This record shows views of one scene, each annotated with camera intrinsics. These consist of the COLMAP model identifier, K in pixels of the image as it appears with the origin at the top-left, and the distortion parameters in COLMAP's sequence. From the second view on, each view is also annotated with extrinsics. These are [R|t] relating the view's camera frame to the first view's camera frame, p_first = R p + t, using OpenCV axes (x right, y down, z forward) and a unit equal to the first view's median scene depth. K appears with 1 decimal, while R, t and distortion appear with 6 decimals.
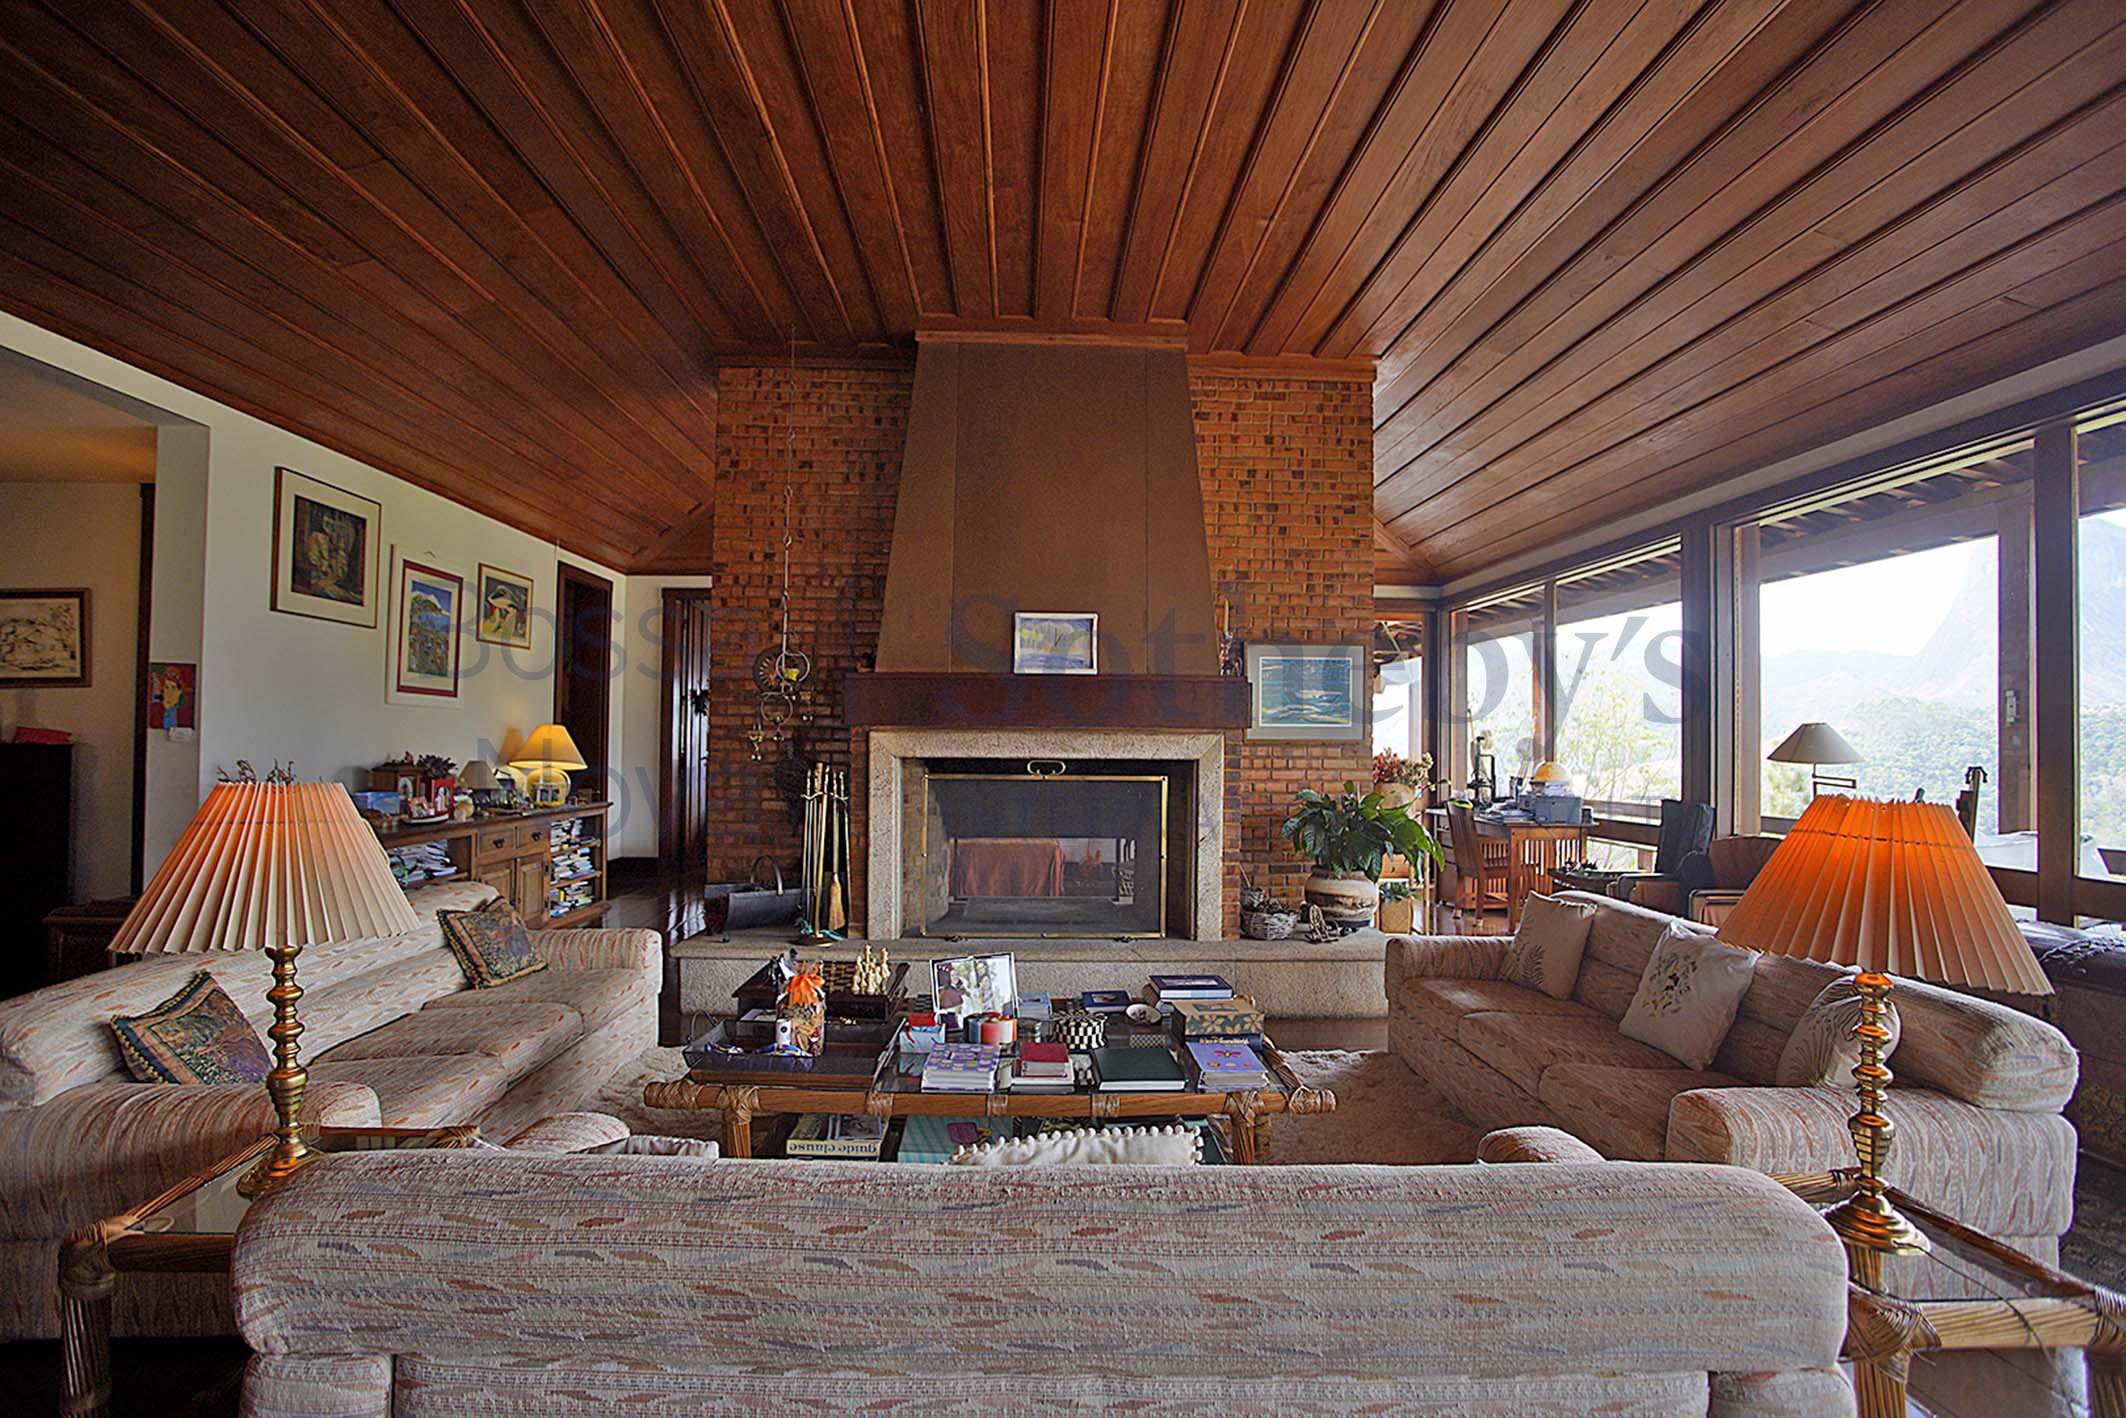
lens RADIAL K [[1035.9, 0, 1058.6], [0, 1035.9, 724.1], [0, 0, 1]] dist [-0.081257, 0.035225]
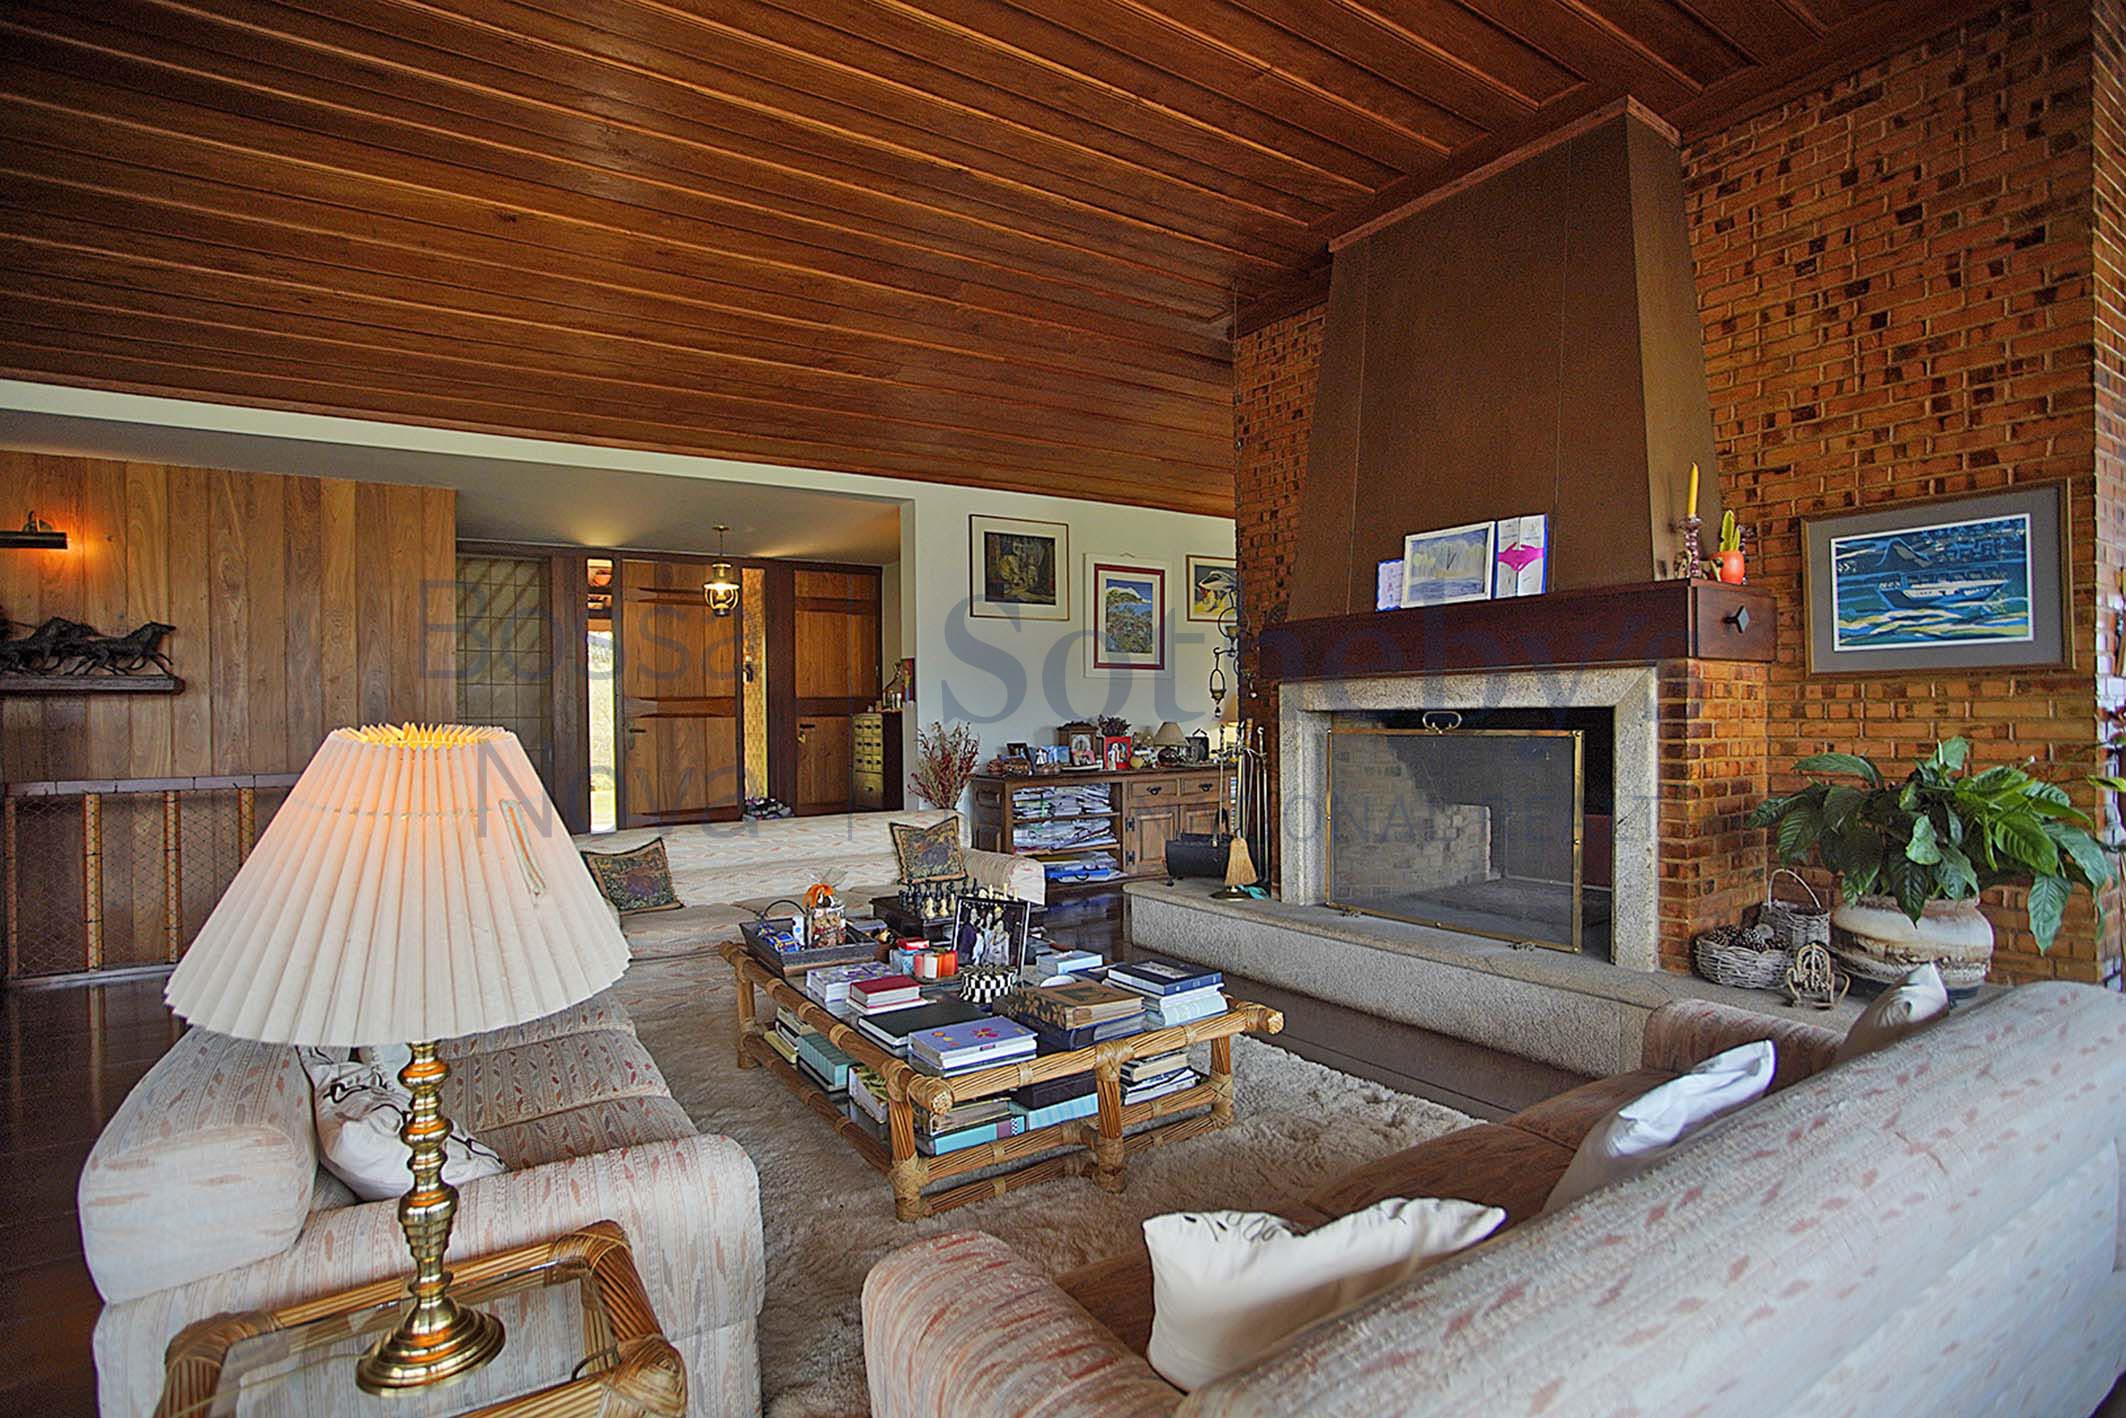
lens RADIAL K [[1035.9, 0, 1058.6], [0, 1035.9, 724.1], [0, 0, 1]] dist [-0.081257, 0.035225]
pose [[0.518841, -0.007505, -0.854838, 0.467913], [0.036302, 0.999253, 0.013260, 0.021071], [0.854099, -0.037912, 0.518726, 0.291651]]
